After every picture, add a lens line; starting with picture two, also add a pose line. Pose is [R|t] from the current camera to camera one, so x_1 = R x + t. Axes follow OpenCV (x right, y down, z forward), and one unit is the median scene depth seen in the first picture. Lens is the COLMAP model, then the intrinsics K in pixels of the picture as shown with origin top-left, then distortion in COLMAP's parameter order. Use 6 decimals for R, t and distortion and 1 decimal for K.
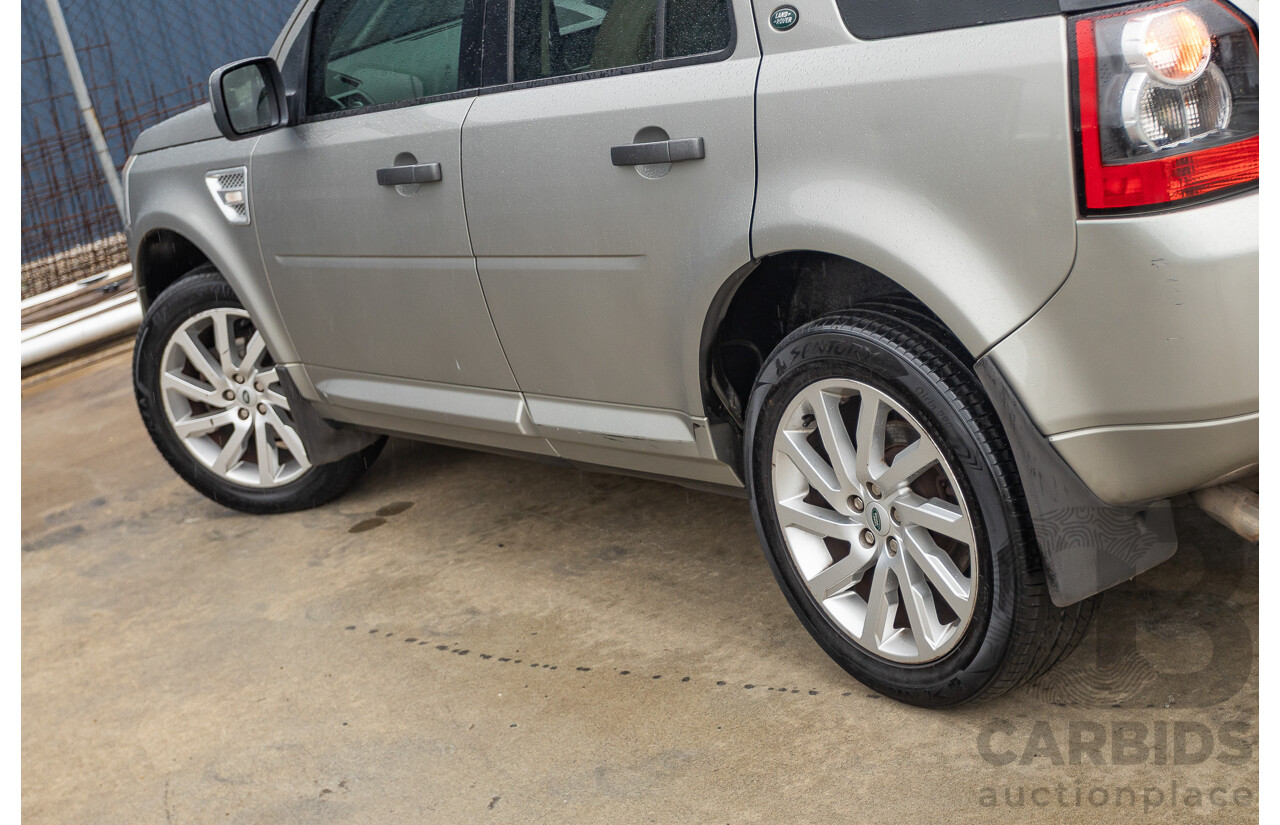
lens RADIAL K [[2165.6, 0, 640.0], [0, 2165.6, 412.5], [0, 0, 1]] dist [-0.035227, 0.109040]
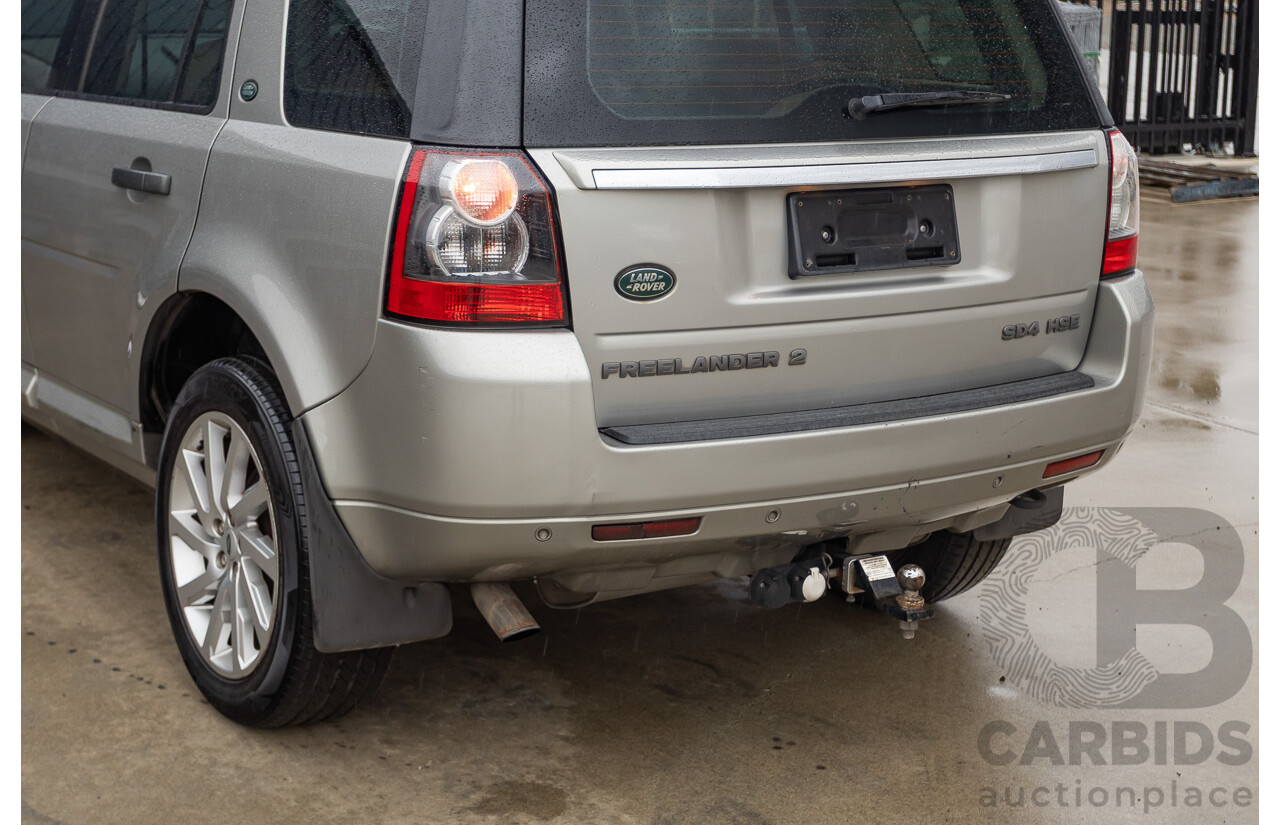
lens RADIAL K [[2165.6, 0, 640.0], [0, 2165.6, 412.5], [0, 0, 1]] dist [-0.035227, 0.109040]
pose [[0.967583, 0.251984, 0.016955, 0.273467], [-0.251153, 0.967107, -0.040317, -0.024387], [-0.026556, 0.034752, 0.999043, -0.121094]]
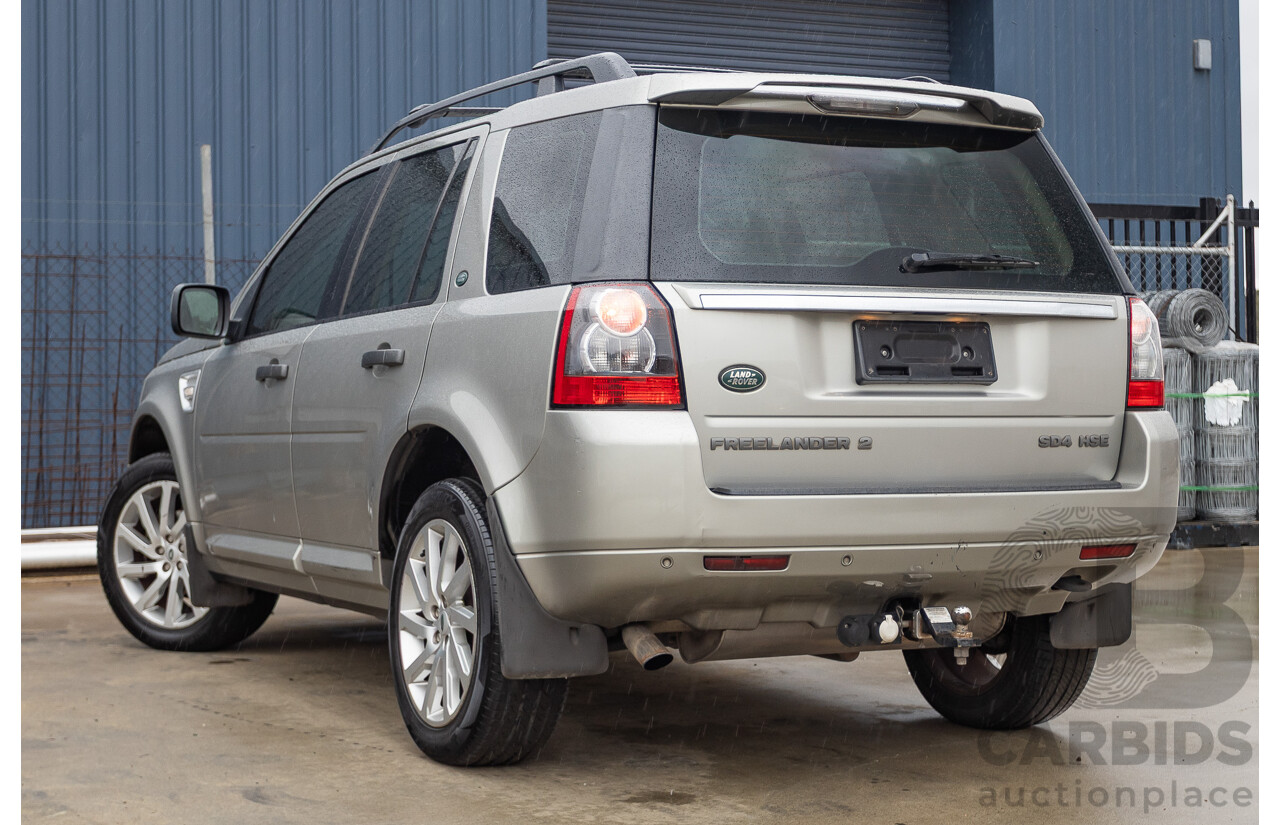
lens RADIAL K [[2327.9, 0, 640.0], [0, 2327.9, 412.5], [0, 0, 1]] dist [-0.034691, -0.052551]
pose [[0.961604, 0.222125, -0.161176, 0.446652], [-0.253716, 0.943410, -0.213553, 0.211145], [0.104620, 0.246247, 0.963544, -0.505727]]
